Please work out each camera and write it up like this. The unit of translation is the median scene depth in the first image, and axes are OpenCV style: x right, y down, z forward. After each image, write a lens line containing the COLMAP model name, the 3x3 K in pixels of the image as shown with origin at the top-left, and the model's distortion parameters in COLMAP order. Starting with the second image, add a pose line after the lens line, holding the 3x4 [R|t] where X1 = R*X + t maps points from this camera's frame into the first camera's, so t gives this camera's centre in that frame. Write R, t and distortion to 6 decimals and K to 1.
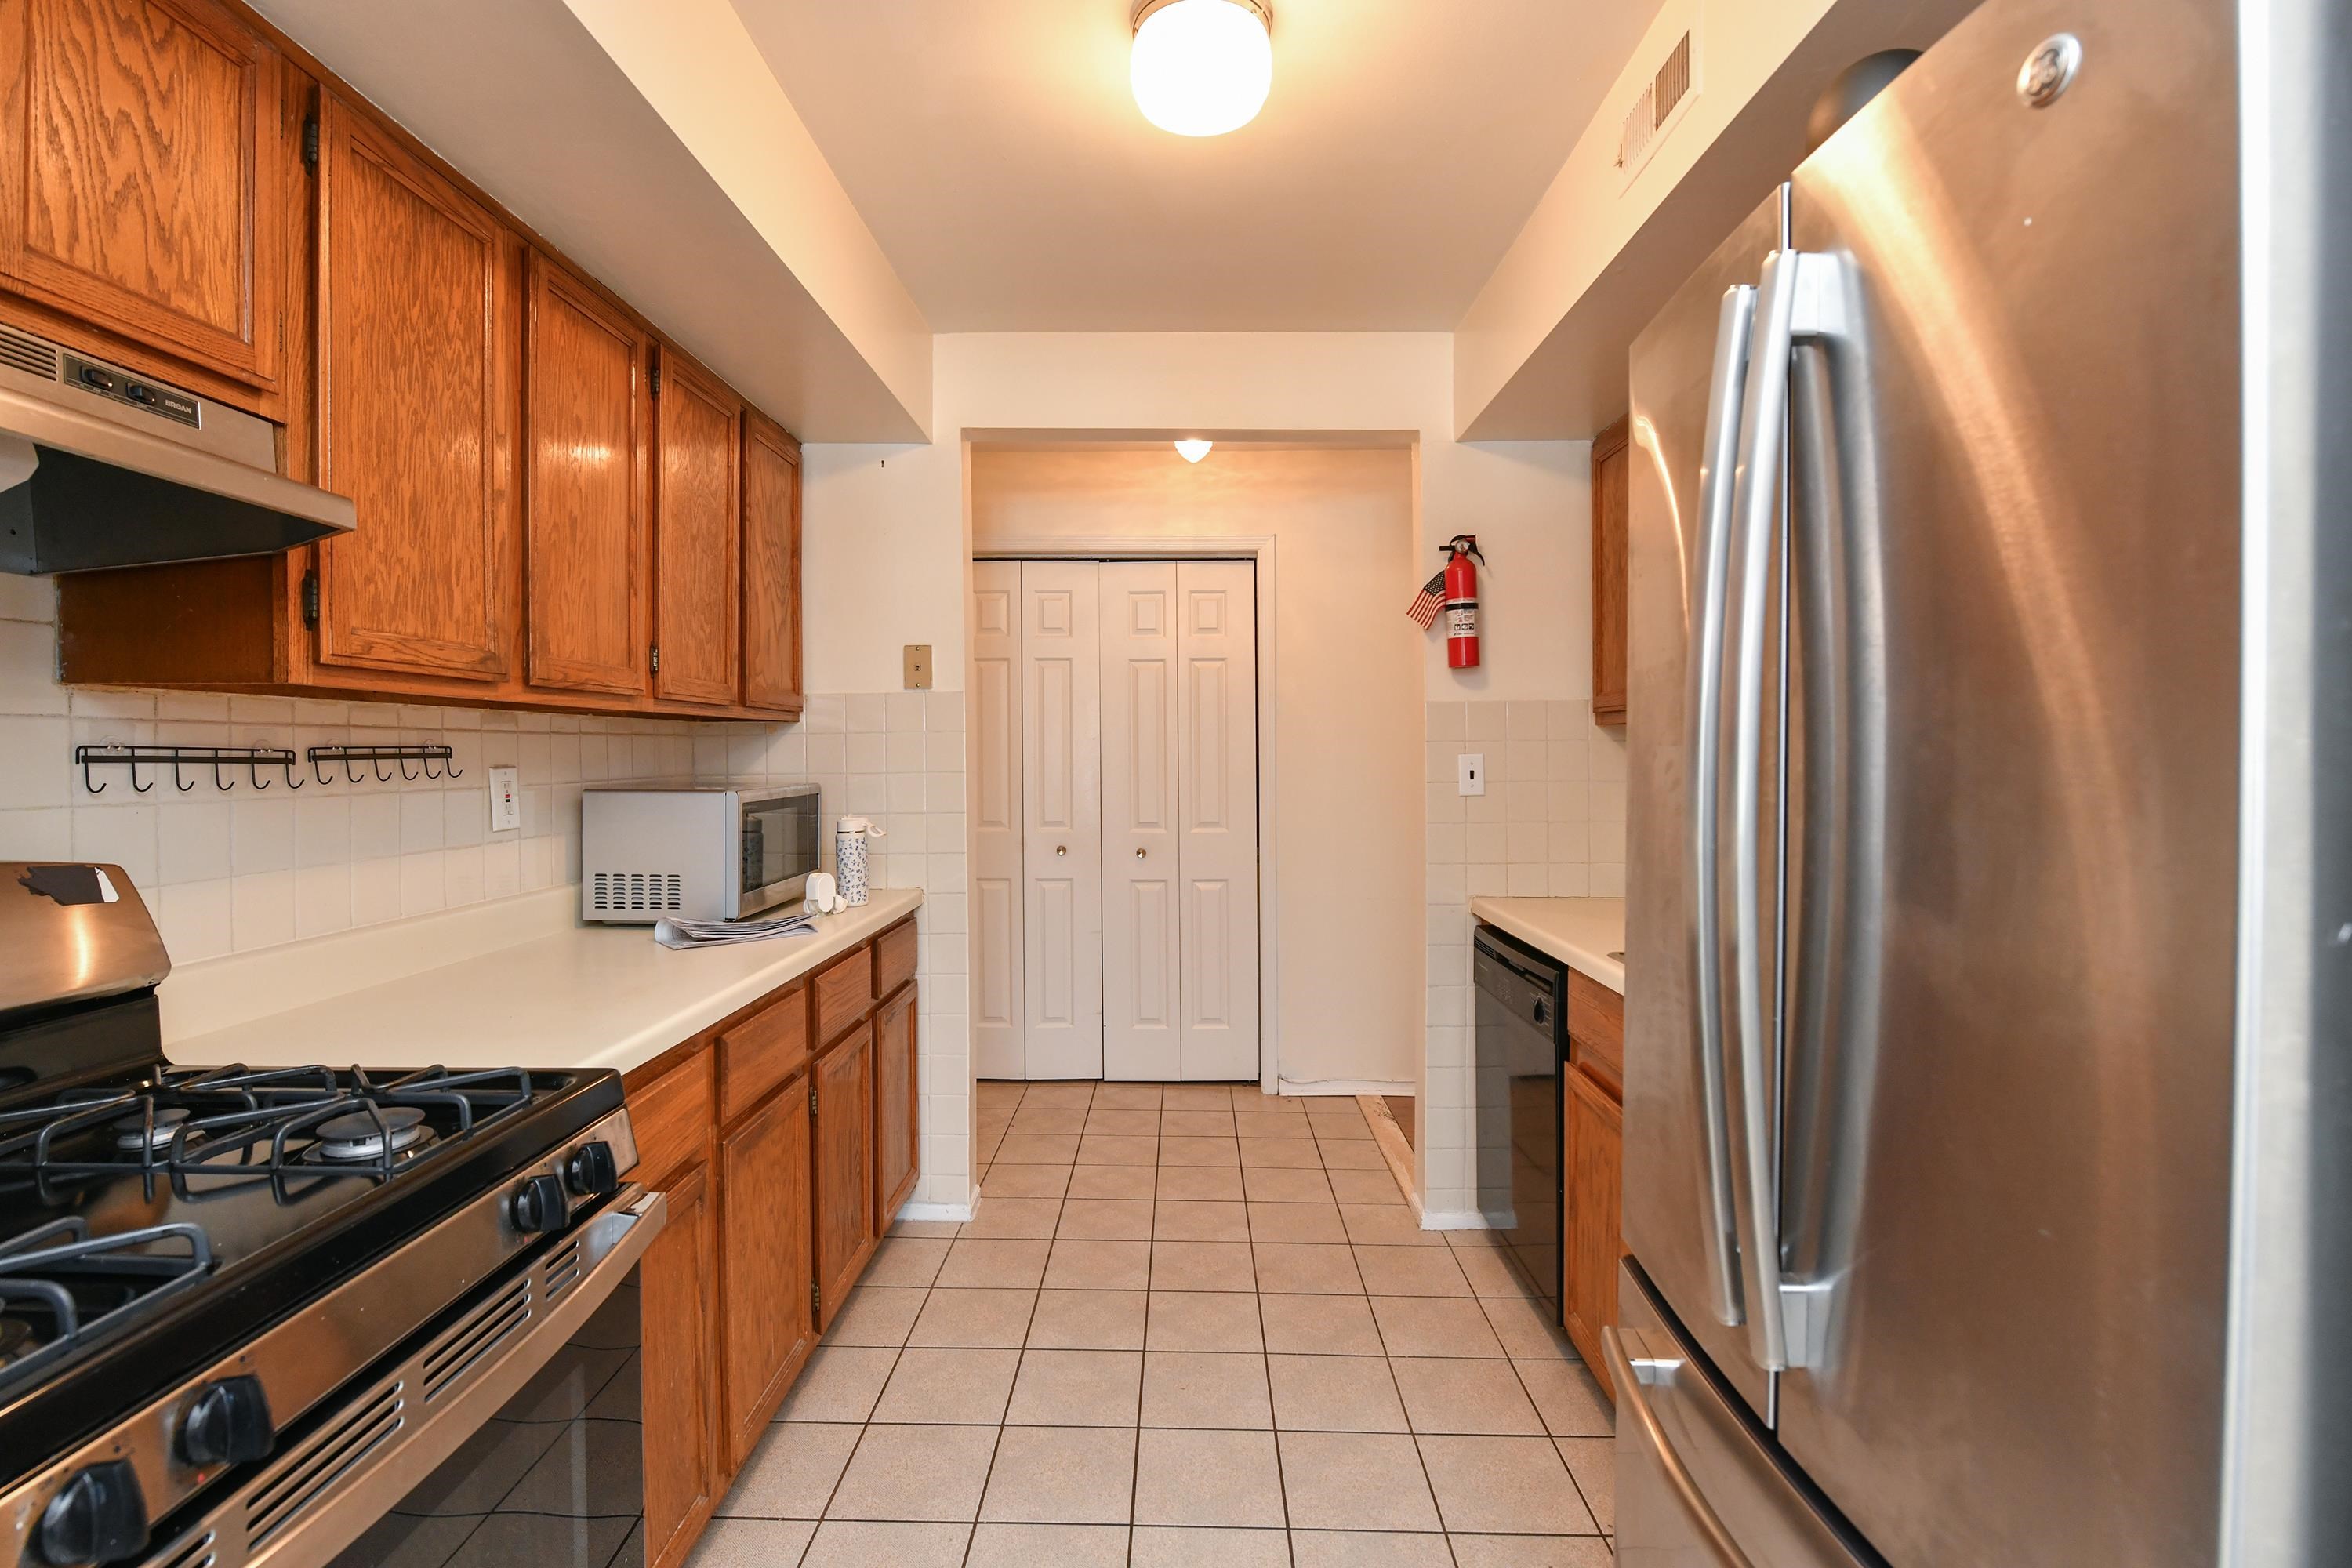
lens RADIAL K [[1066.1, 0, 1167.9], [0, 1066.1, 766.6], [0, 0, 1]] dist [-0.016747, -0.000053]
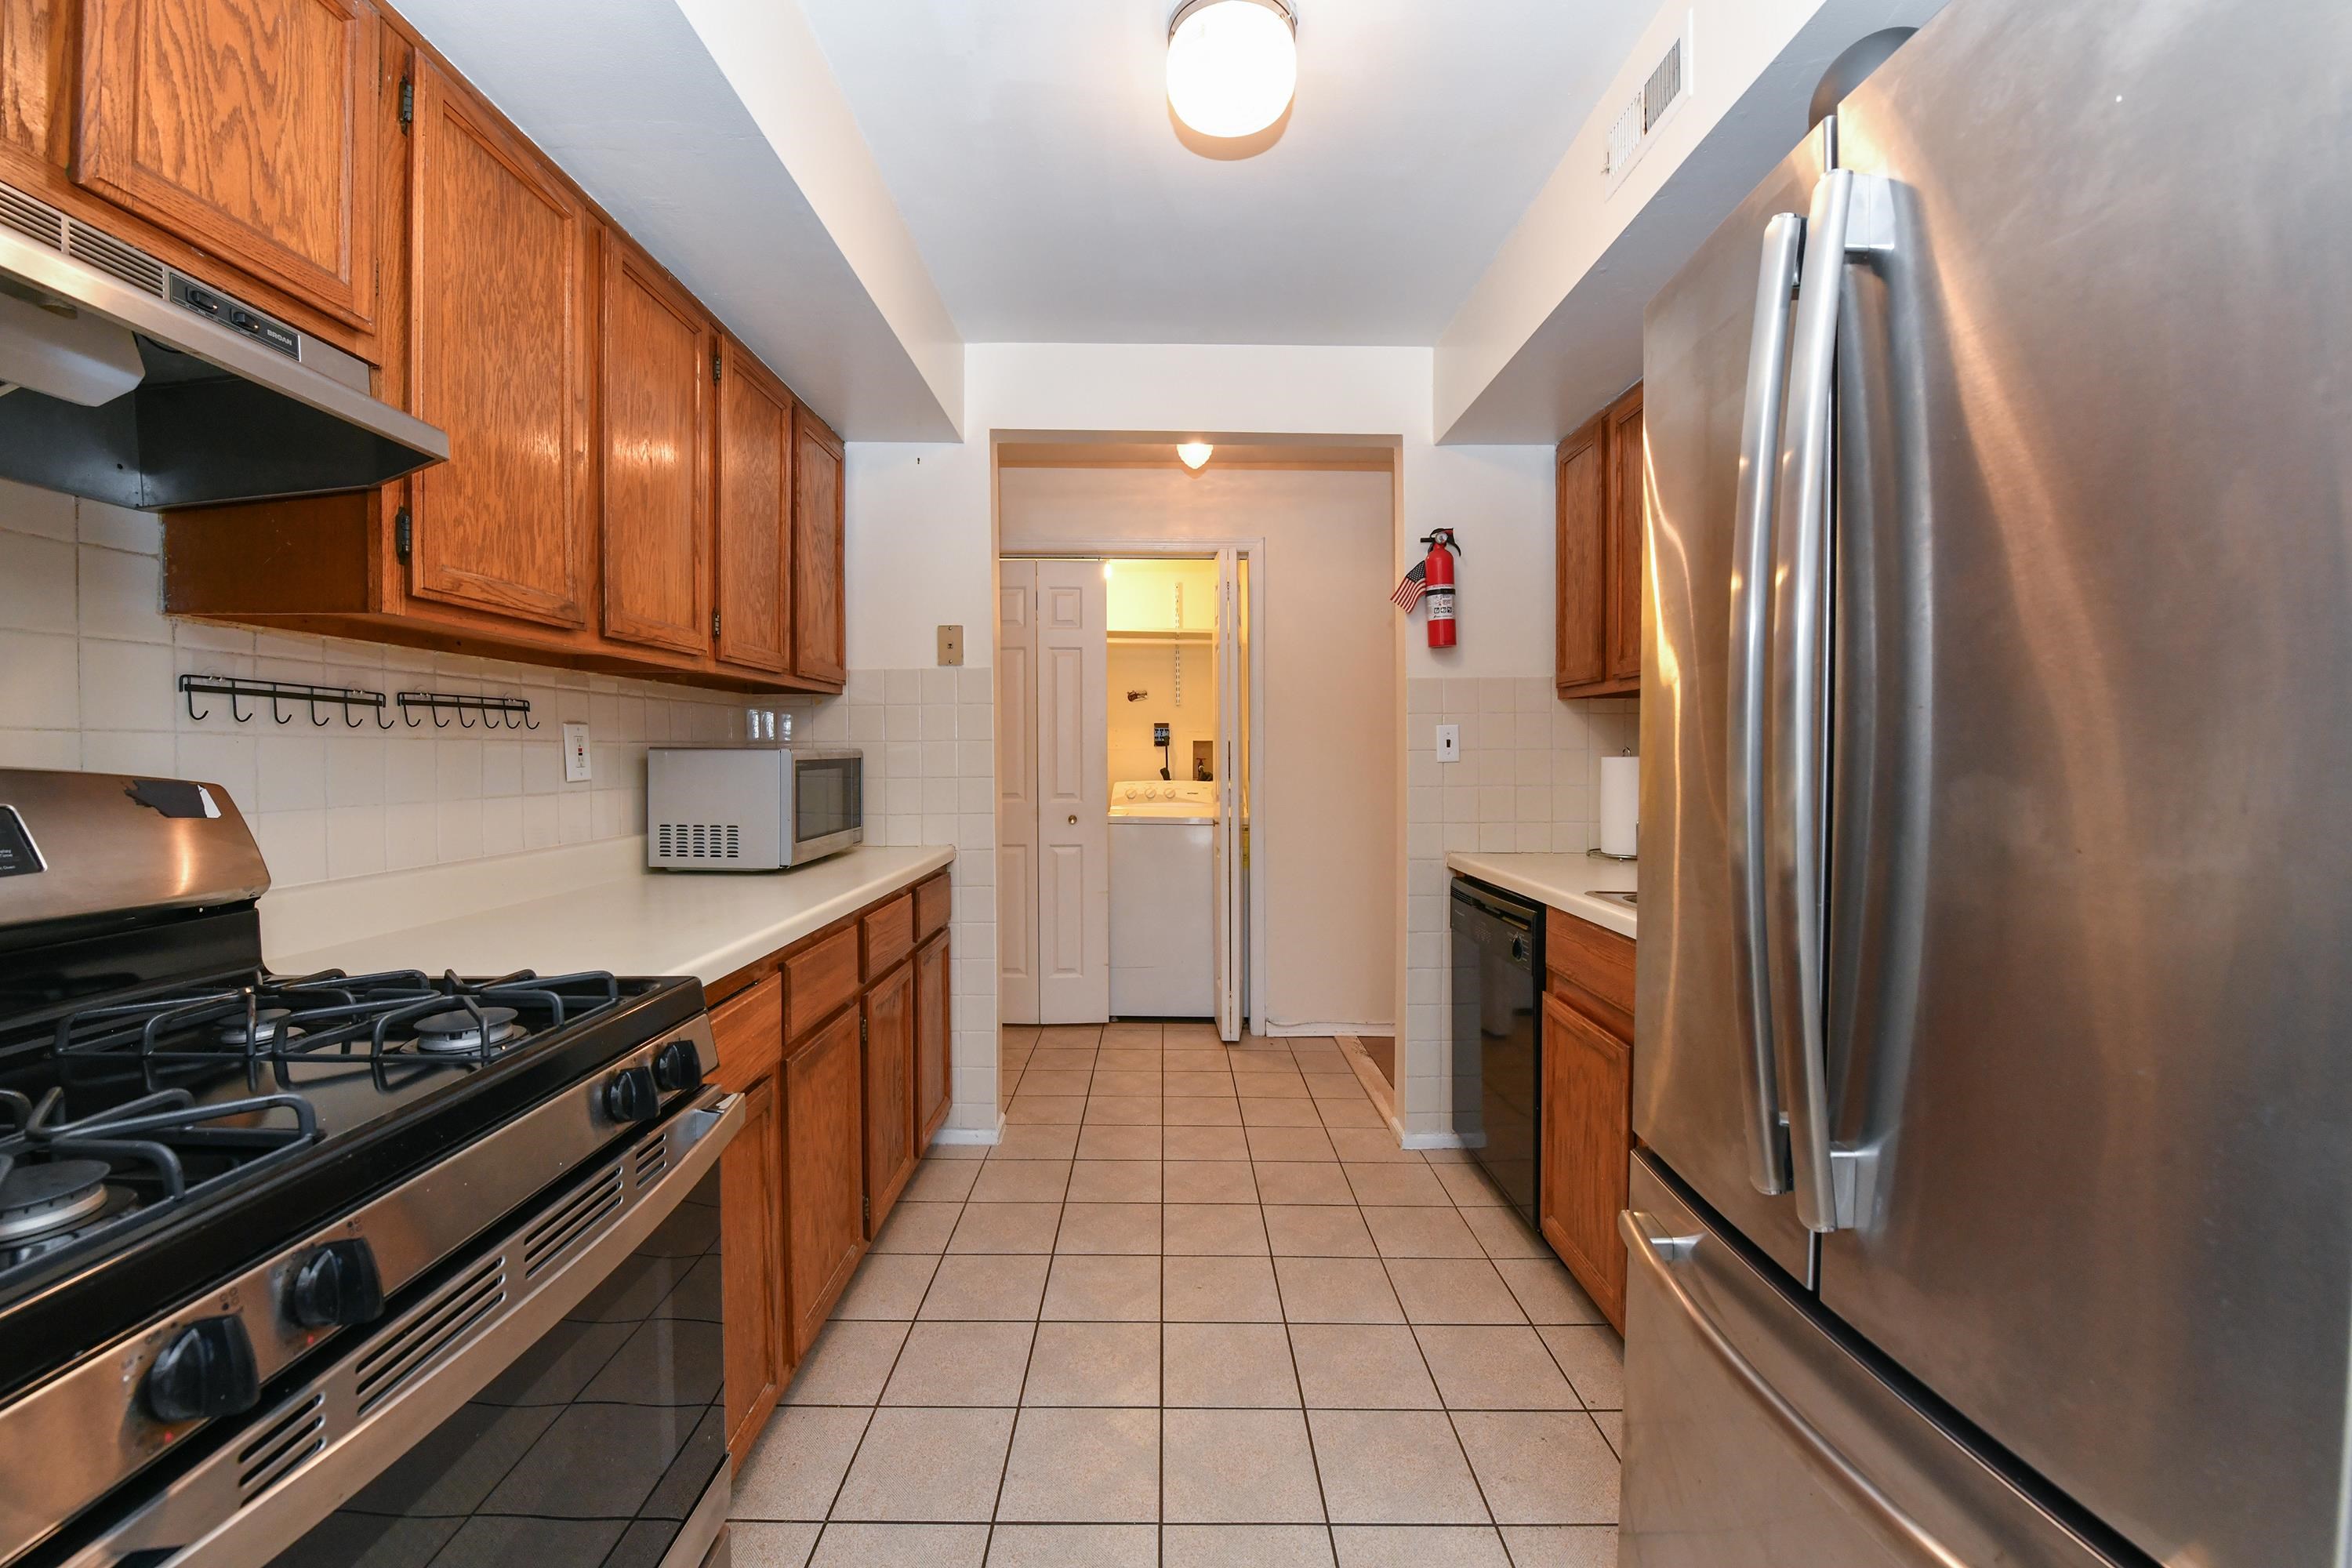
lens RADIAL K [[932.3, 0, 1167.0], [0, 932.3, 772.0], [0, 0, 1]] dist [-0.022698, -0.000251]
pose [[0.999763, 0.001731, 0.021723, -0.045367], [-0.001880, 0.999975, 0.006808, 0.046208], [-0.021711, -0.006847, 0.999741, 0.042913]]
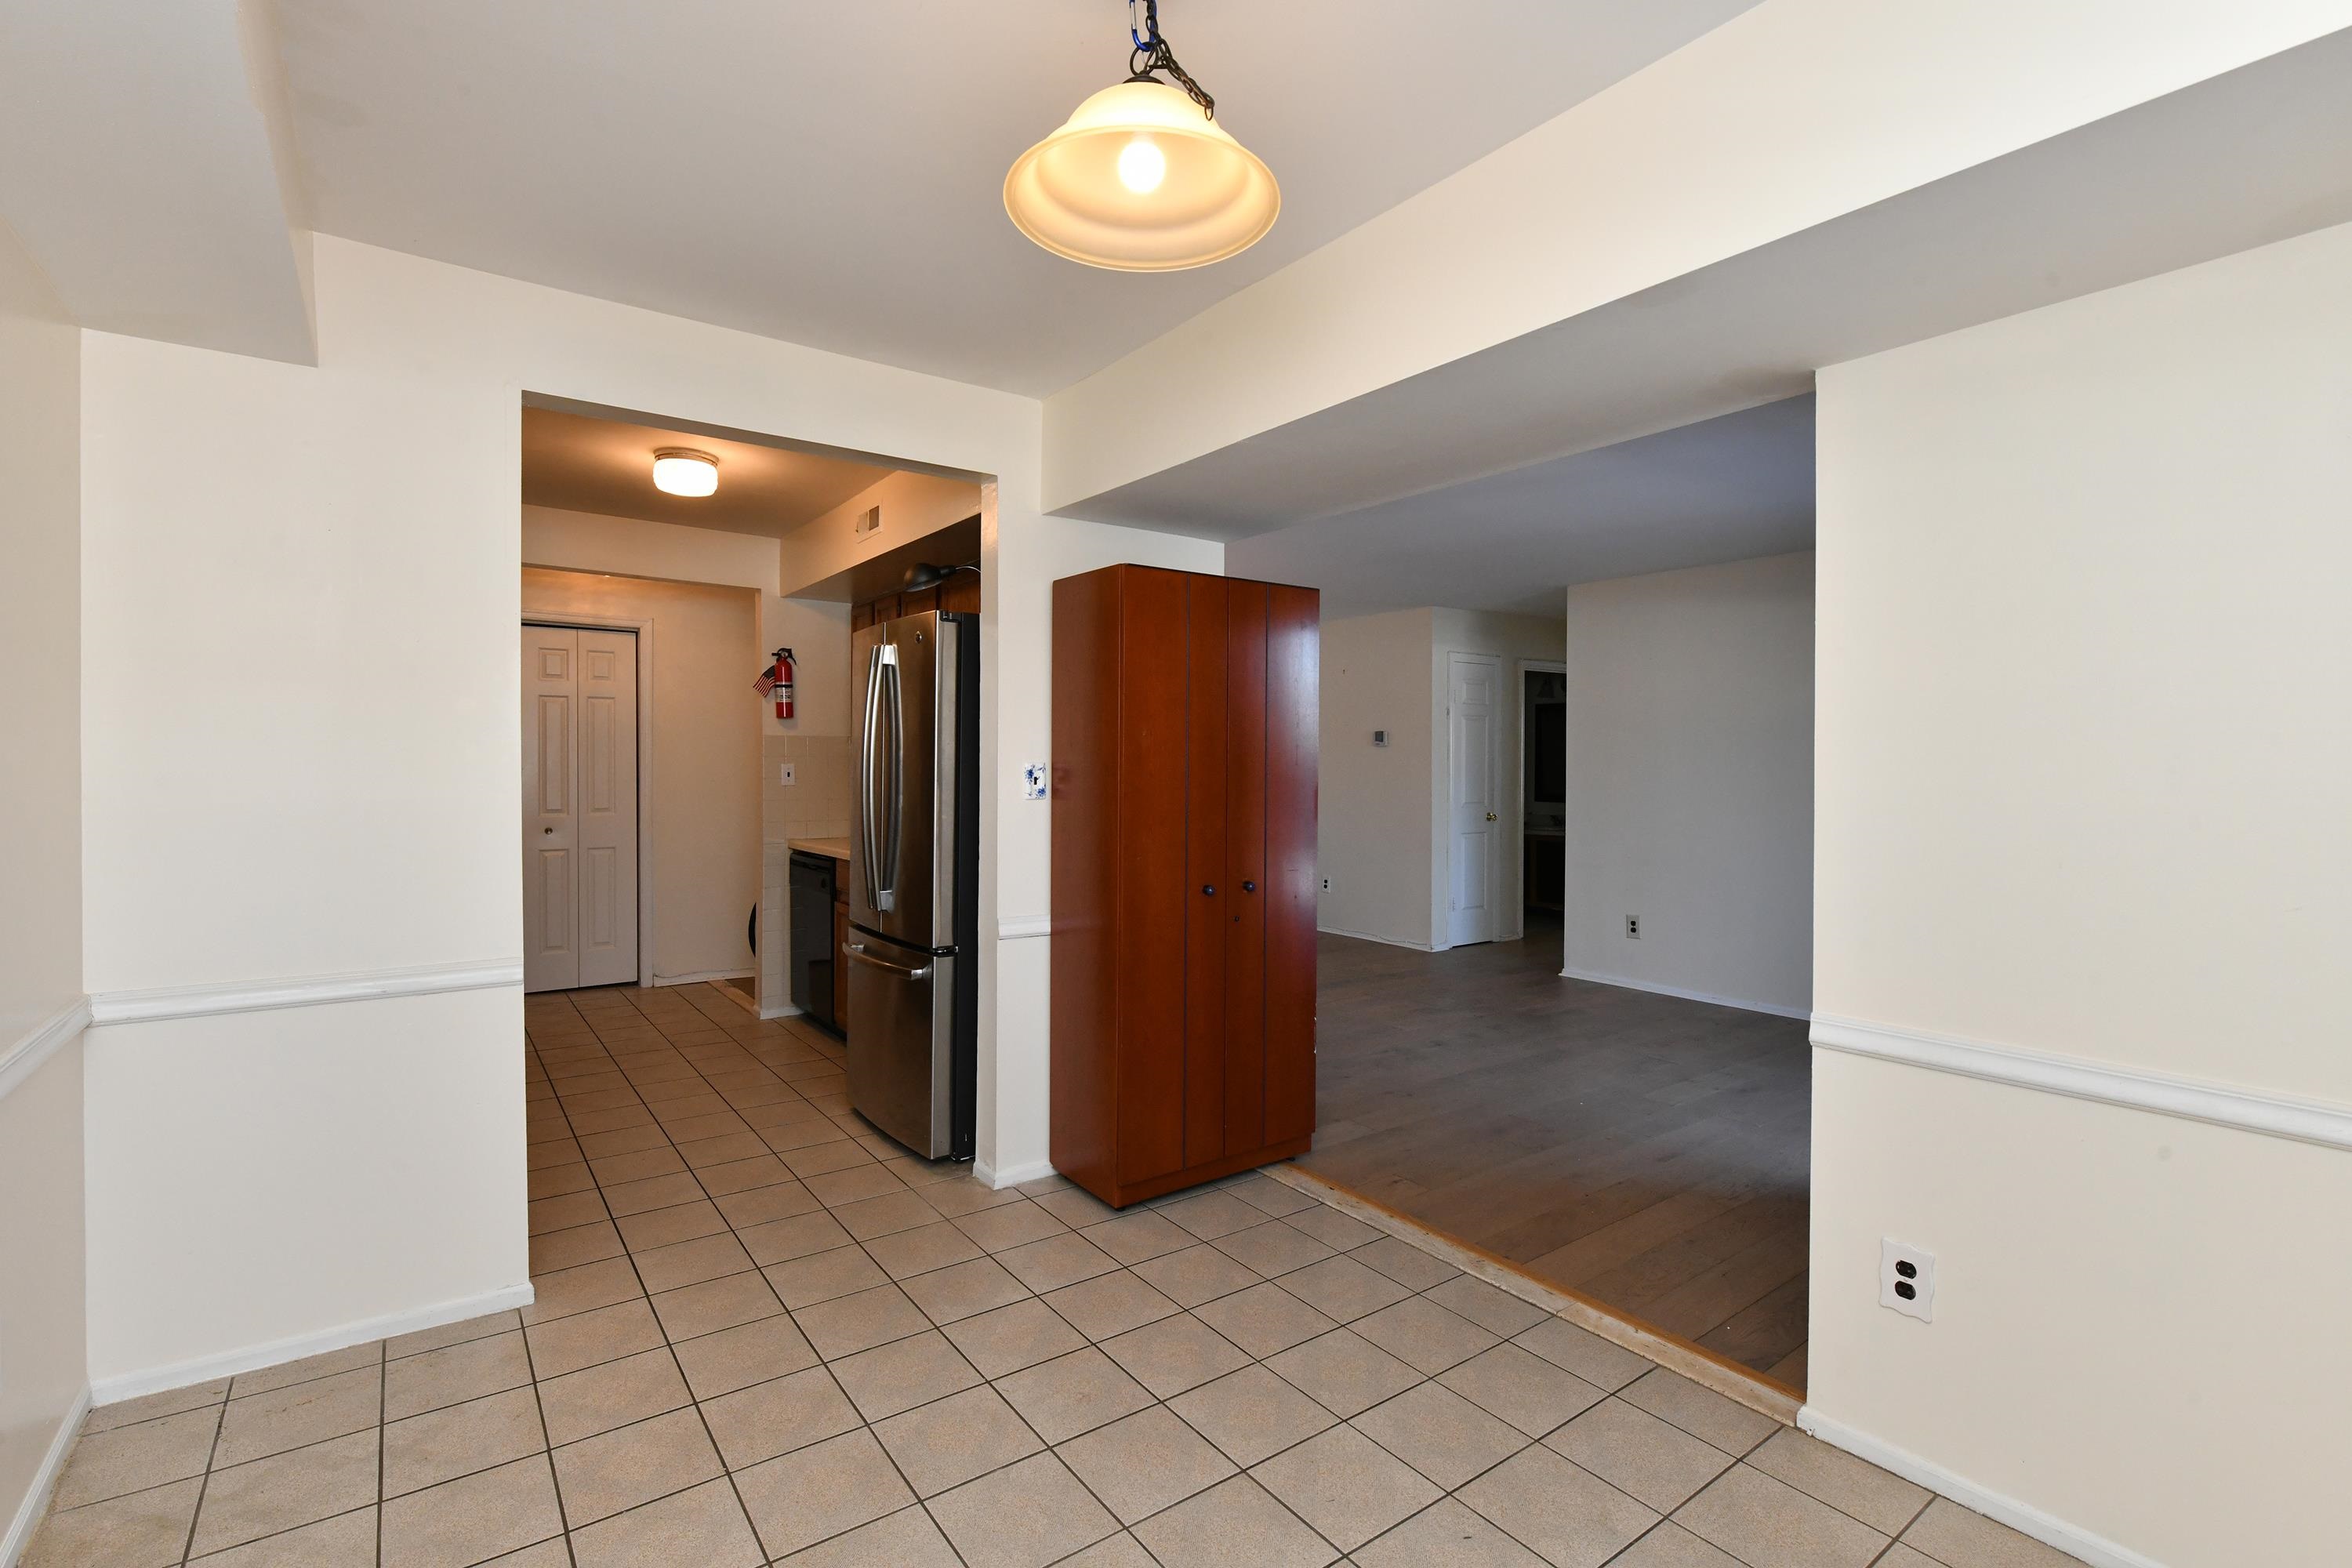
lens RADIAL K [[1066.1, 0, 1163.2], [0, 1066.1, 770.1], [0, 0, 1]] dist [-0.016747, -0.000053]
pose [[0.800519, 0.002723, 0.599301, -0.460027], [-0.000181, 0.999991, -0.004301, 0.011066], [-0.599307, 0.003334, 0.800512, -1.334283]]
